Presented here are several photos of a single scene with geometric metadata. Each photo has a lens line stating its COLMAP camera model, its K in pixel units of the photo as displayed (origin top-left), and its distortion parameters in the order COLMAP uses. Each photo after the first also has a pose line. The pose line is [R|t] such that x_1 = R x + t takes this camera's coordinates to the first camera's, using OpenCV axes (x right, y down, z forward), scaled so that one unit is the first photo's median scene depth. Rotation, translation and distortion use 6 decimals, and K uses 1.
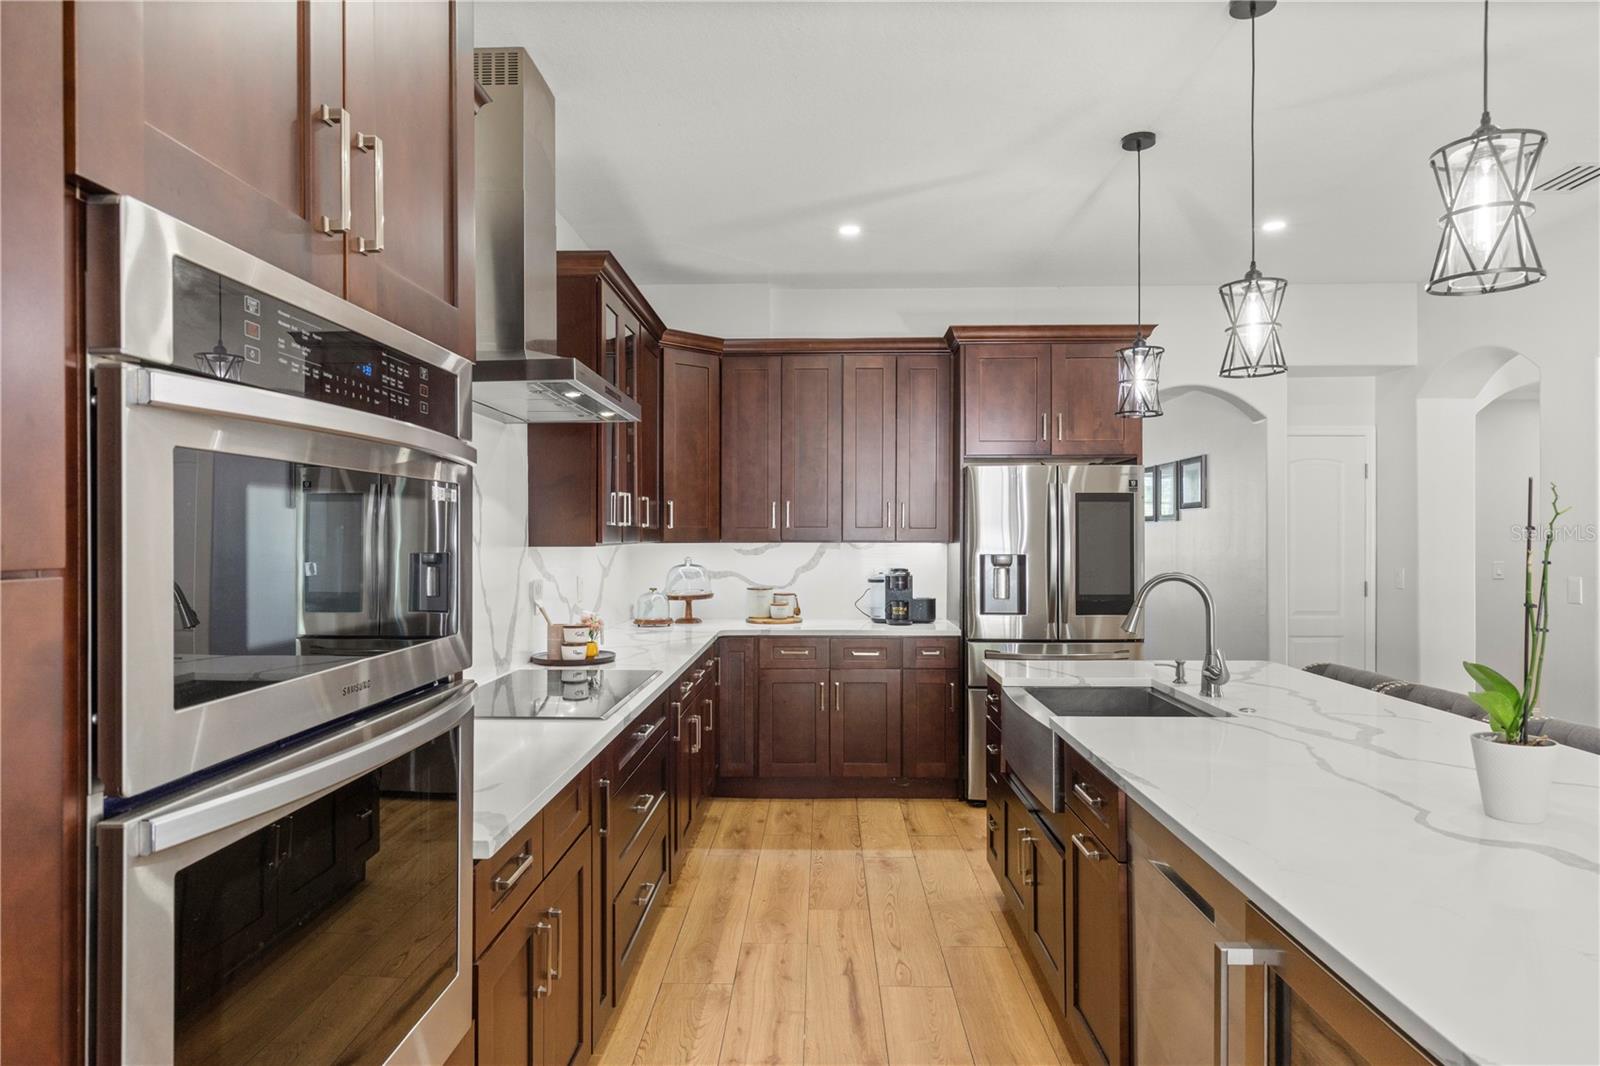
lens RADIAL K [[939.4, 0, 800.0], [0, 939.4, 533.0], [0, 0, 1]] dist [-0.000222, 0.000376]
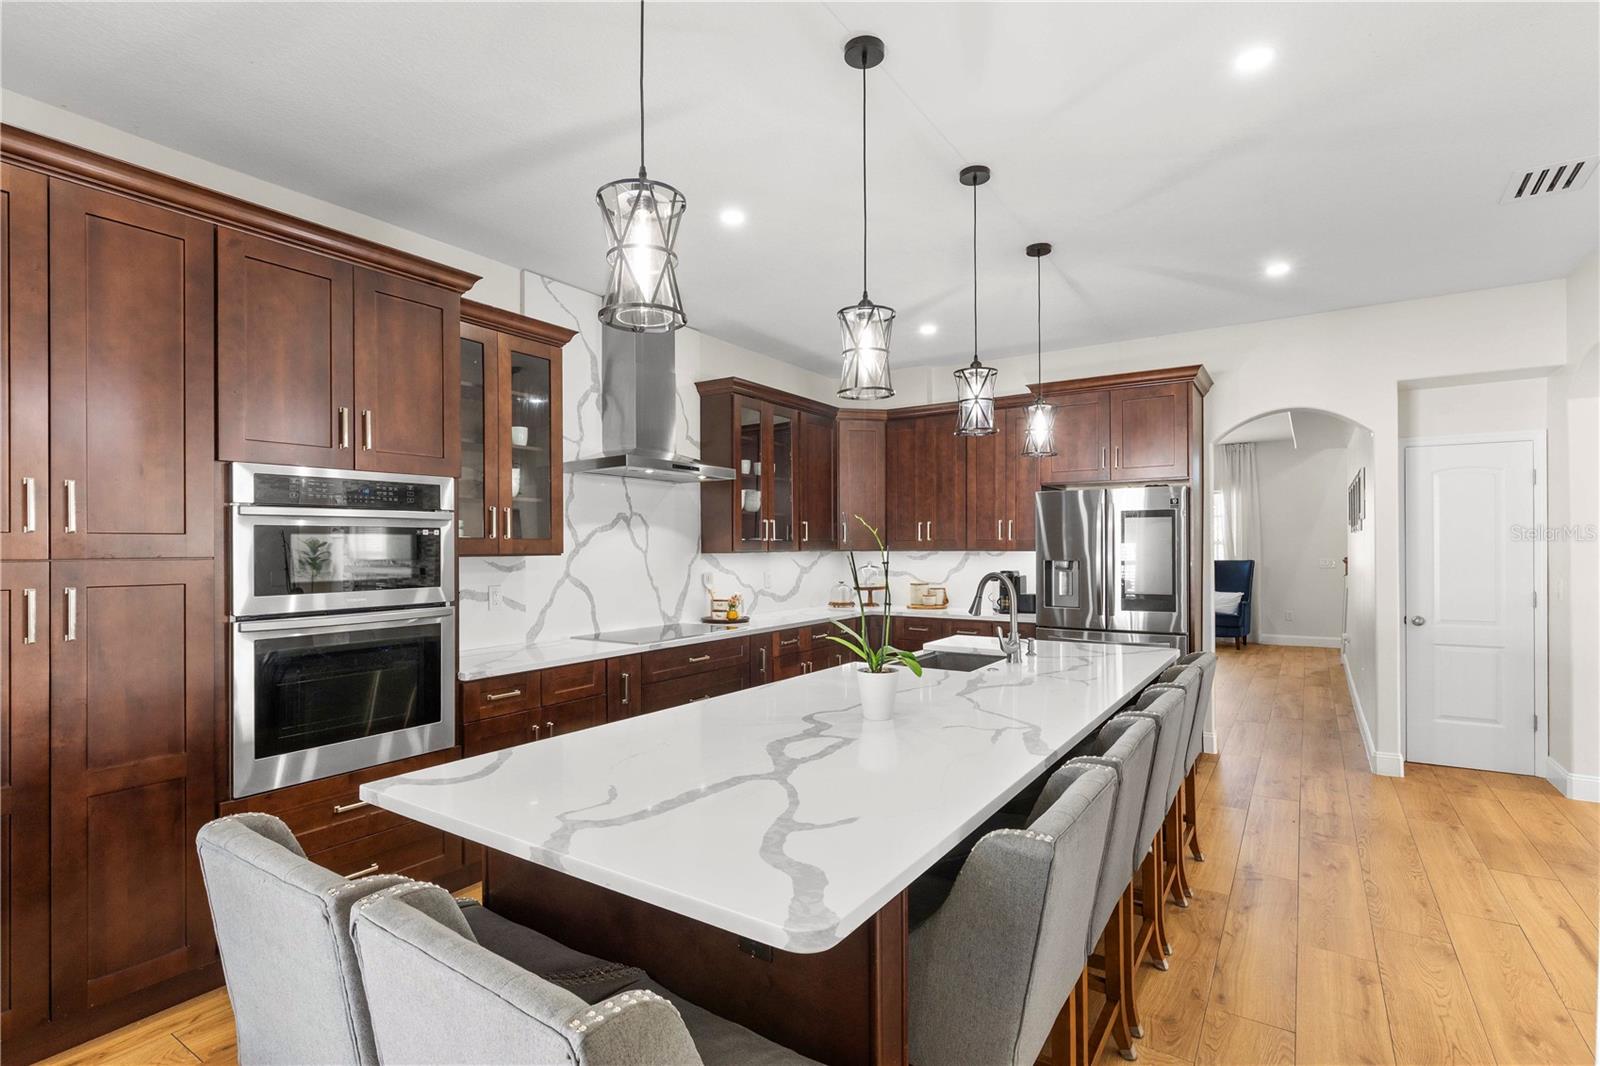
lens RADIAL K [[766.9, 0, 800.0], [0, 766.9, 533.0], [0, 0, 1]] dist [-0.002594, -0.000177]
pose [[0.846857, -0.011701, -0.531692, 0.563393], [0.005175, 0.999892, -0.013763, -0.002002], [0.531795, 0.008904, 0.846826, -0.084486]]
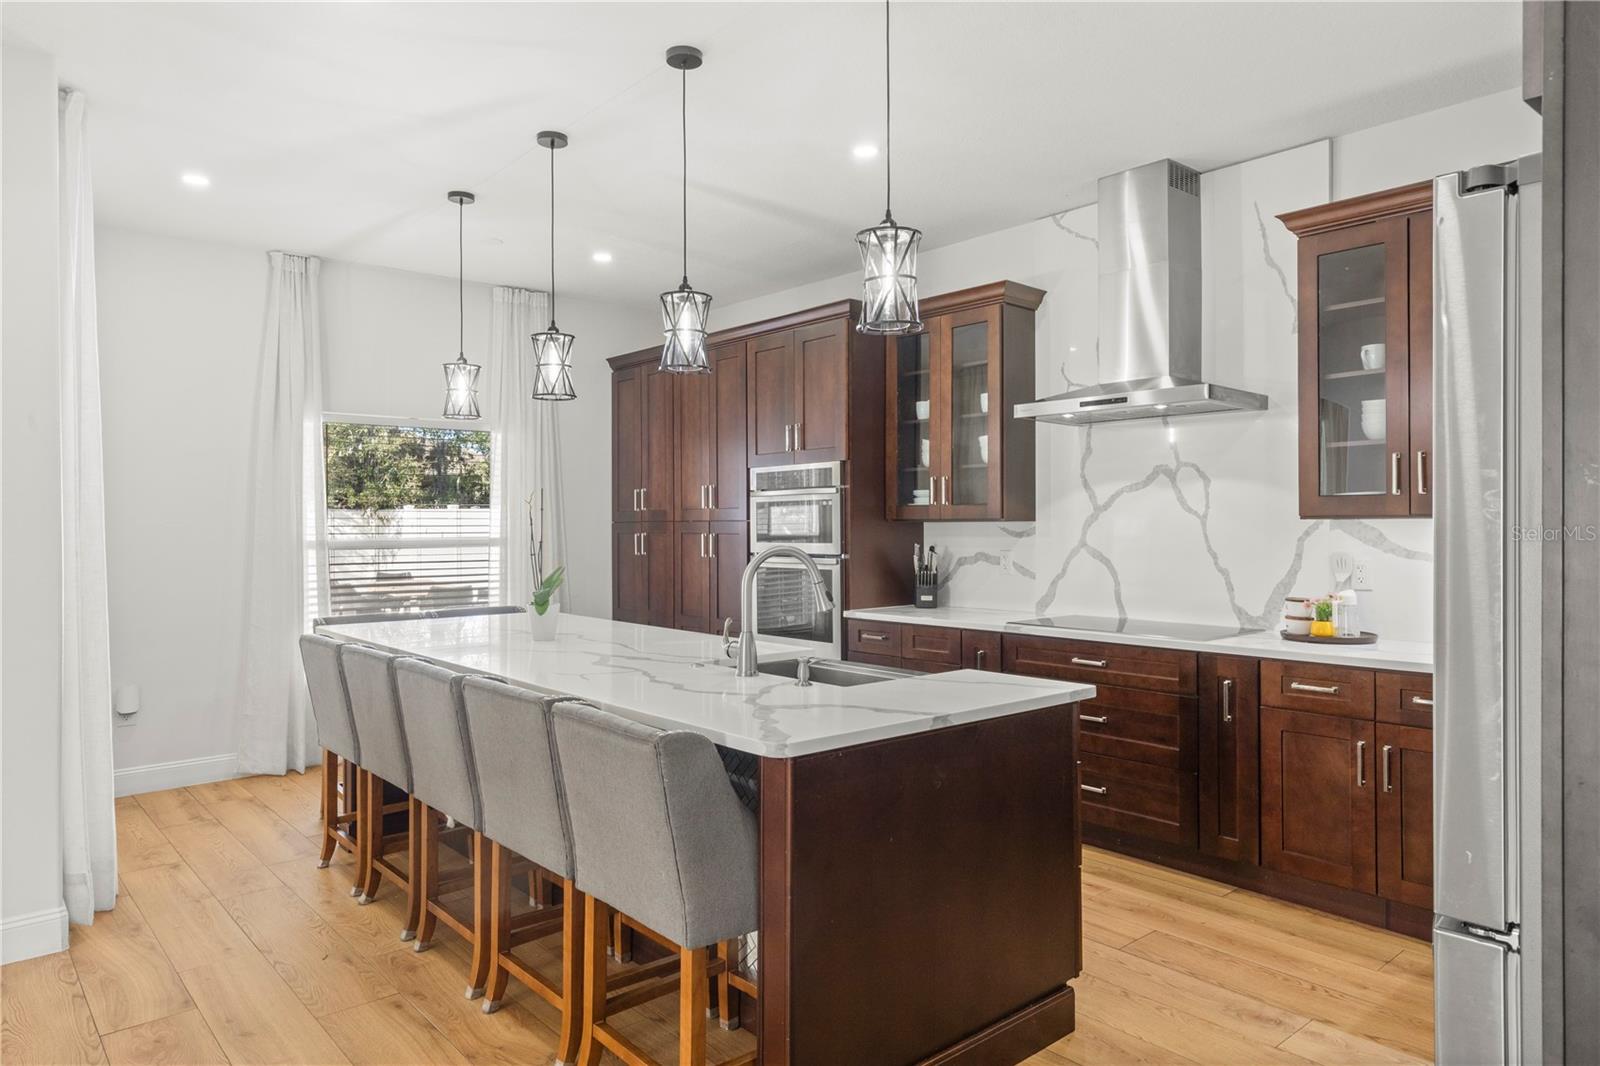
lens RADIAL K [[996.0, 0, 800.0], [0, 996.0, 533.0], [0, 0, 1]] dist [0.002065, 0.000480]
pose [[-0.734626, 0.011417, -0.678376, 0.783145], [0.009295, 0.999934, 0.006762, 0.015717], [0.678408, -0.001338, -0.734684, 1.292946]]
